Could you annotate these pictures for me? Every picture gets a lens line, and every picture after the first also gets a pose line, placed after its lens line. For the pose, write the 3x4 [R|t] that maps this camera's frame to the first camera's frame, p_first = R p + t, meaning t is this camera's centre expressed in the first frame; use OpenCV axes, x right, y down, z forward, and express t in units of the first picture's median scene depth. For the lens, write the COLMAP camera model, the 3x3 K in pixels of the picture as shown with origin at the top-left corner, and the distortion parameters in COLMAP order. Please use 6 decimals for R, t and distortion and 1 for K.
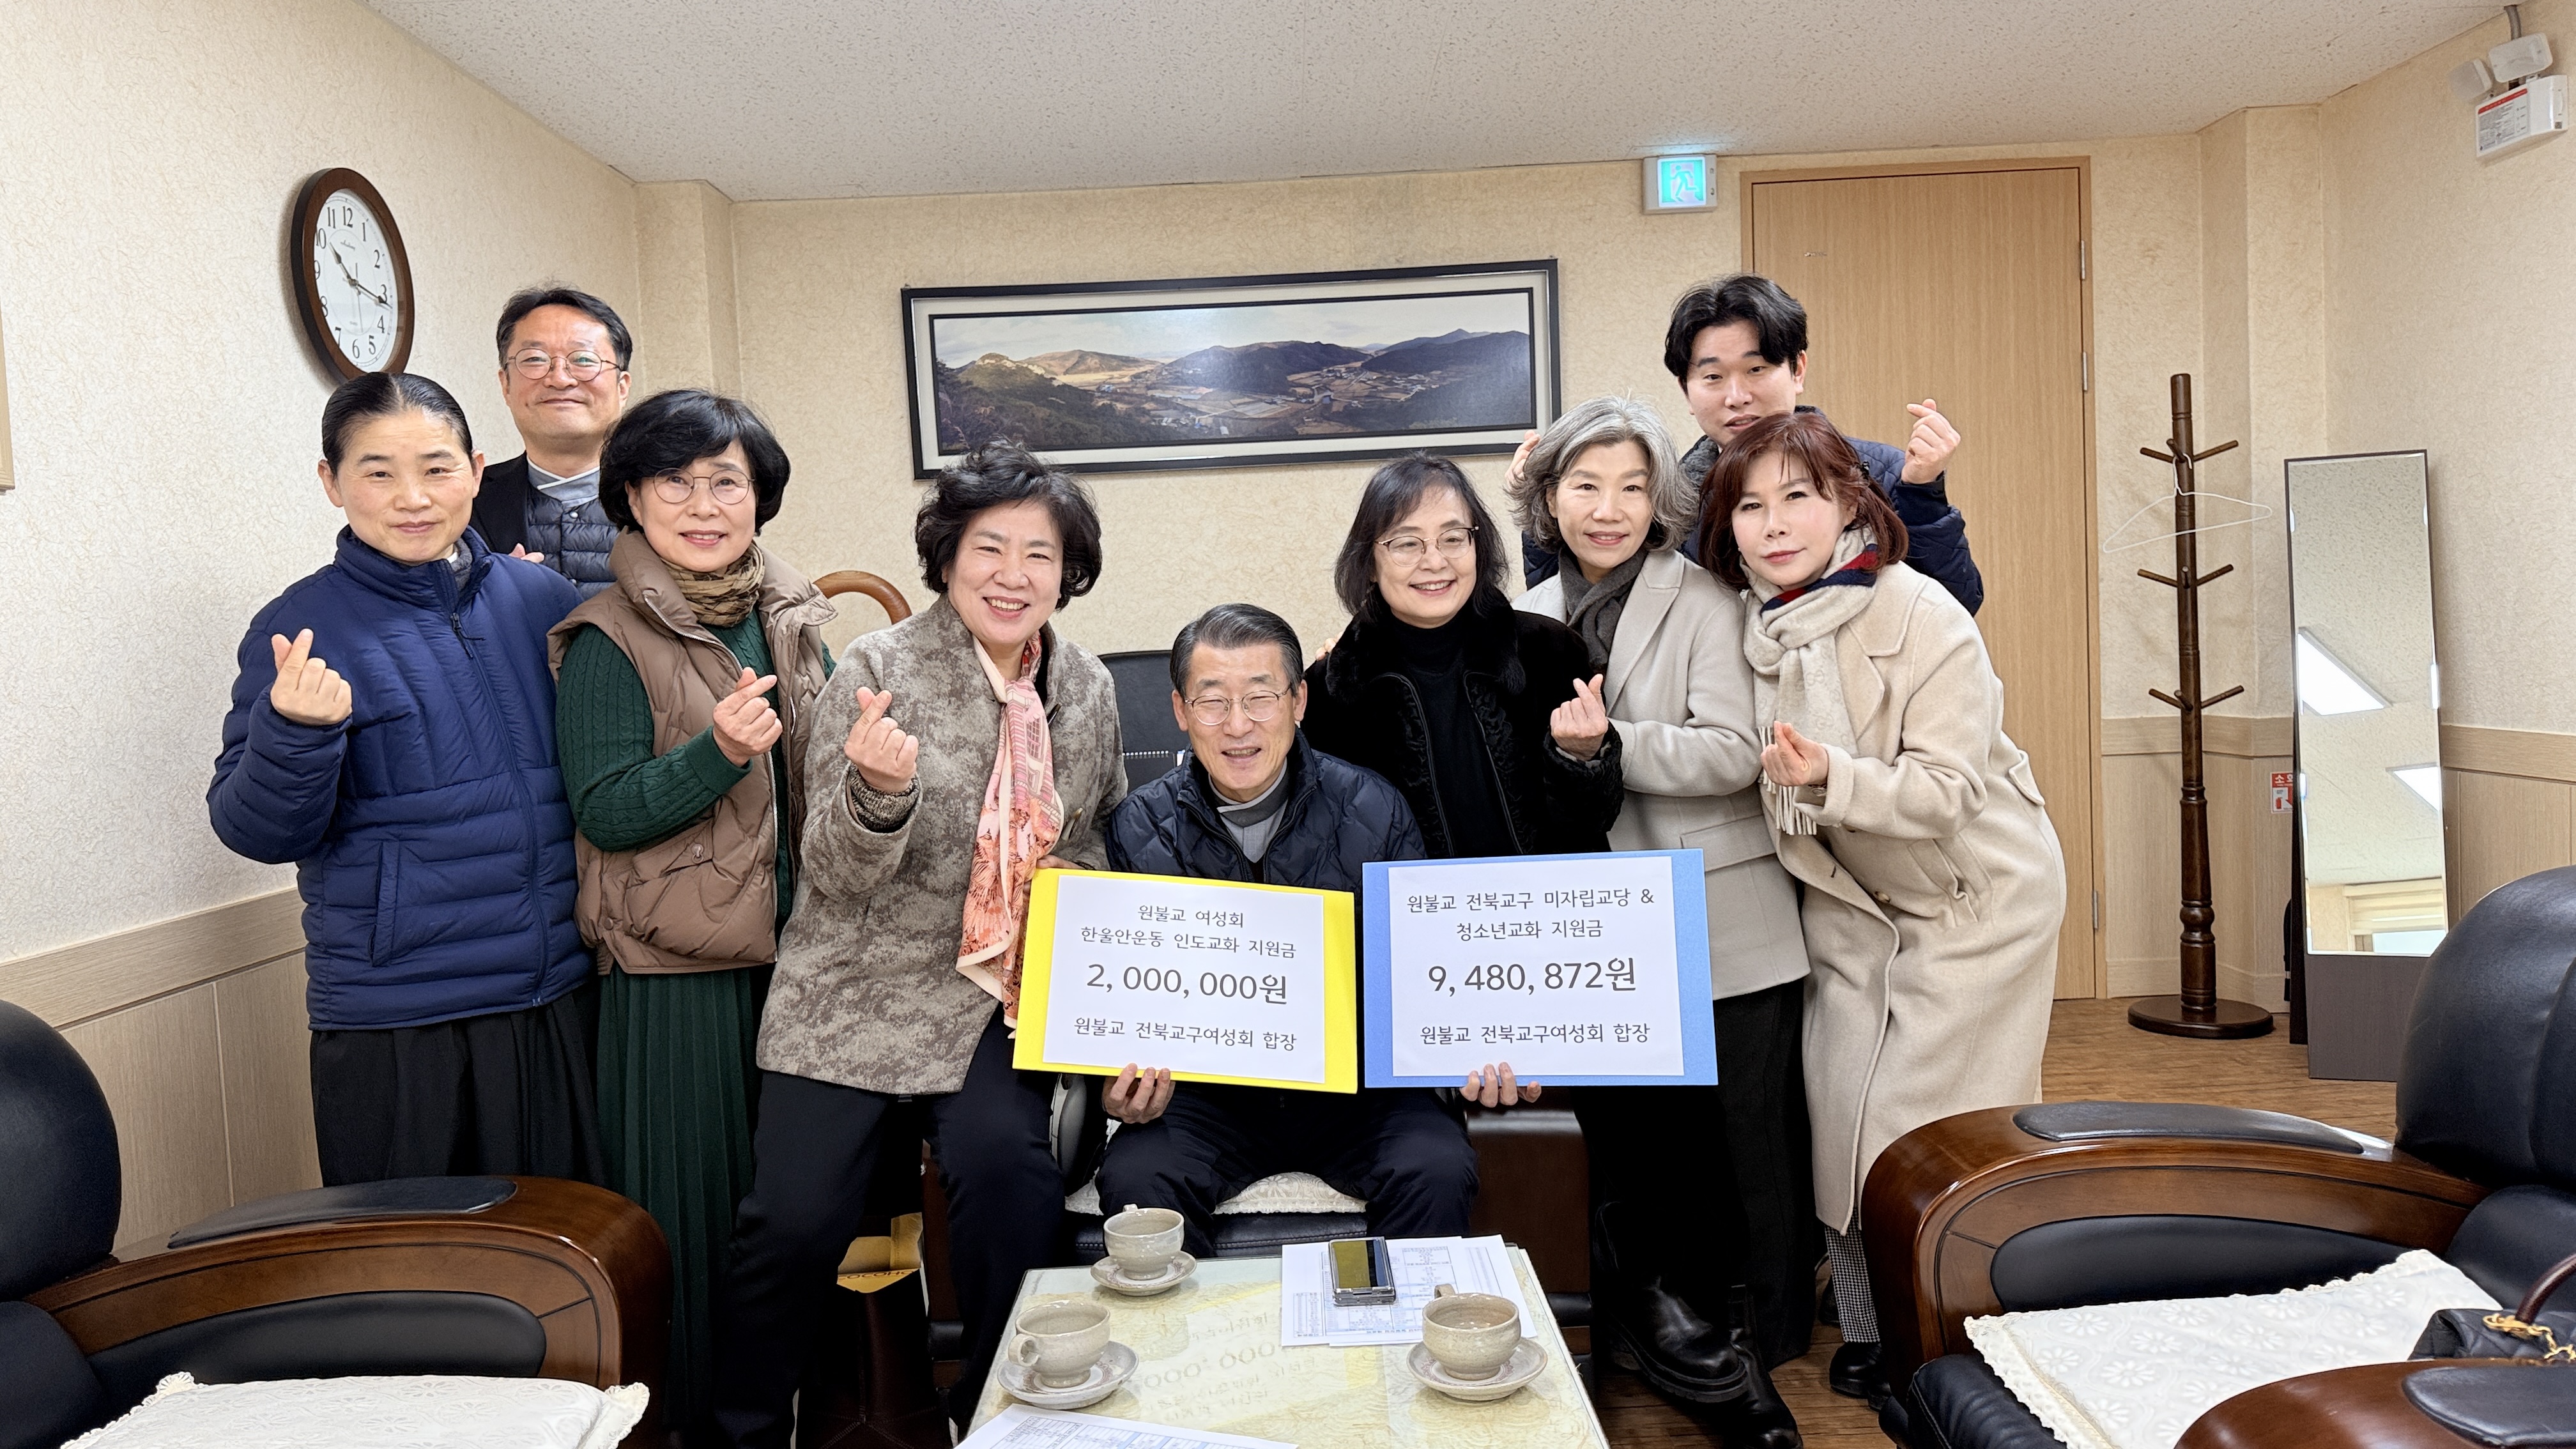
lens RADIAL K [[1800.4, 0, 1288.0], [0, 1800.4, 724.5], [0, 0, 1]] dist [0.098939, -0.119231]
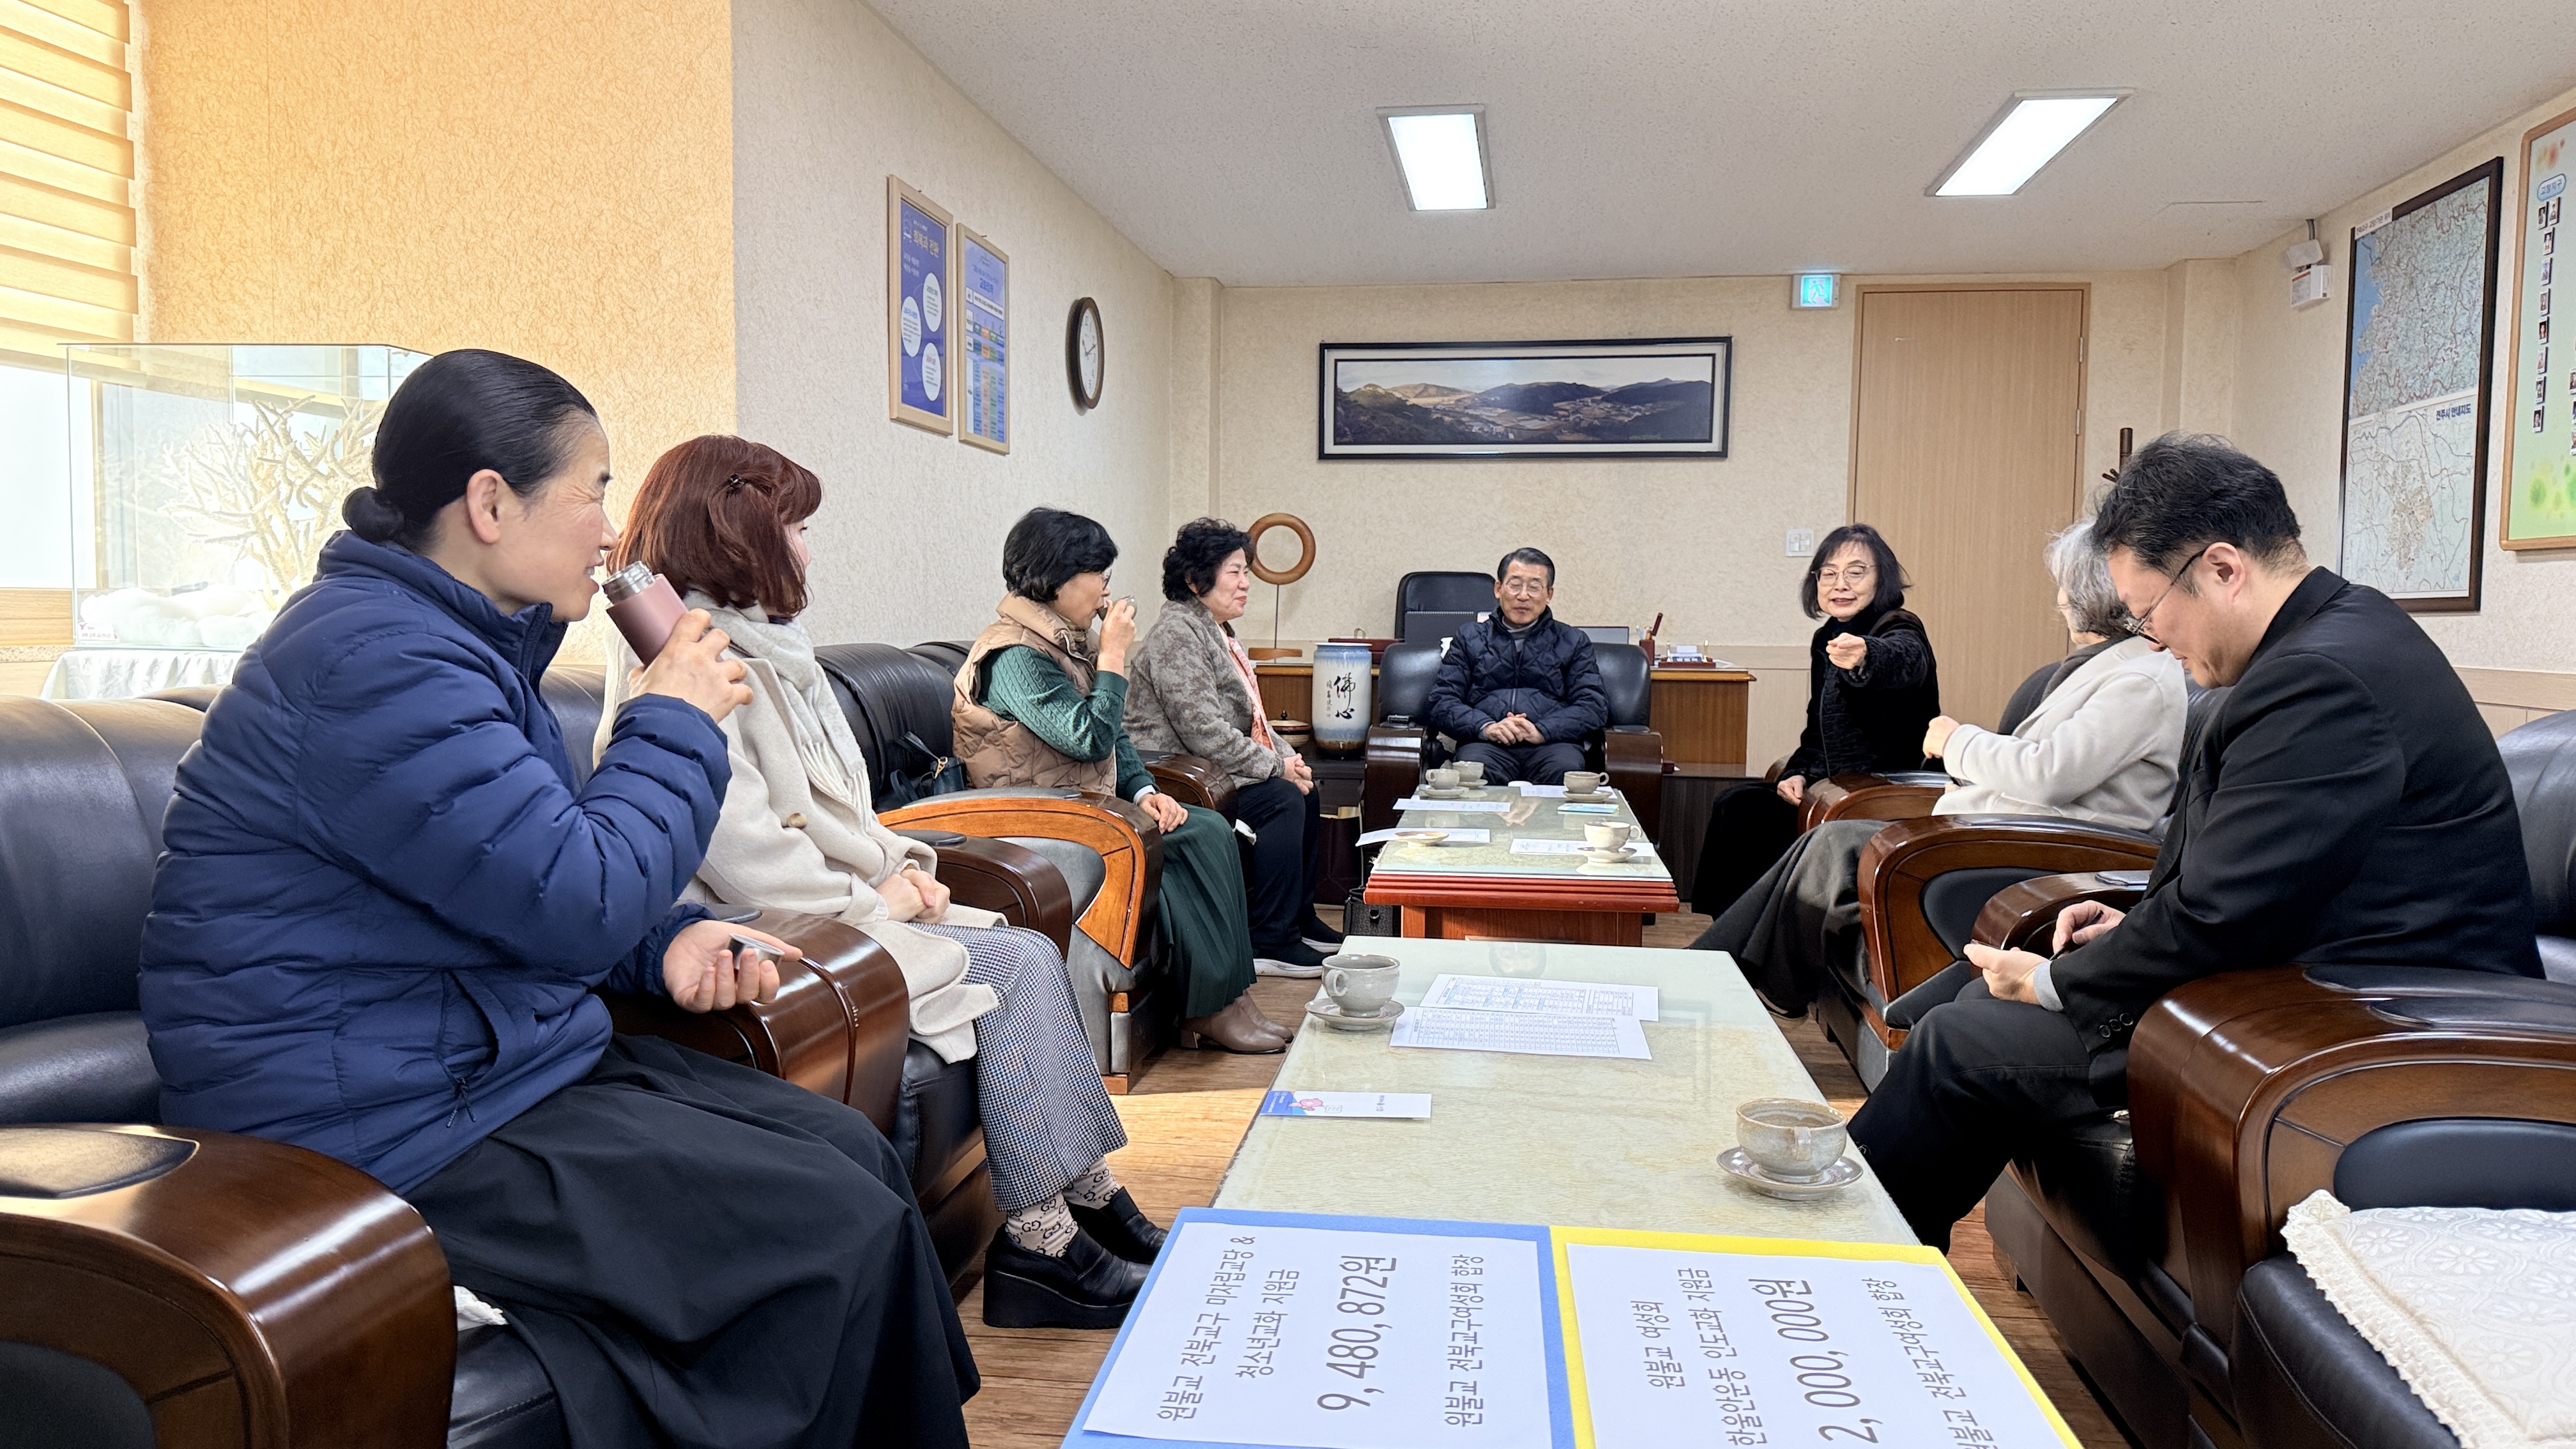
lens RADIAL K [[1800.4, 0, 1288.0], [0, 1800.4, 724.5], [0, 0, 1]] dist [0.098939, -0.119231]
pose [[0.987253, 0.067417, -0.144174, 0.017875], [-0.064649, 0.997624, 0.023807, 0.066995], [0.145437, -0.014183, 0.989266, -0.622117]]
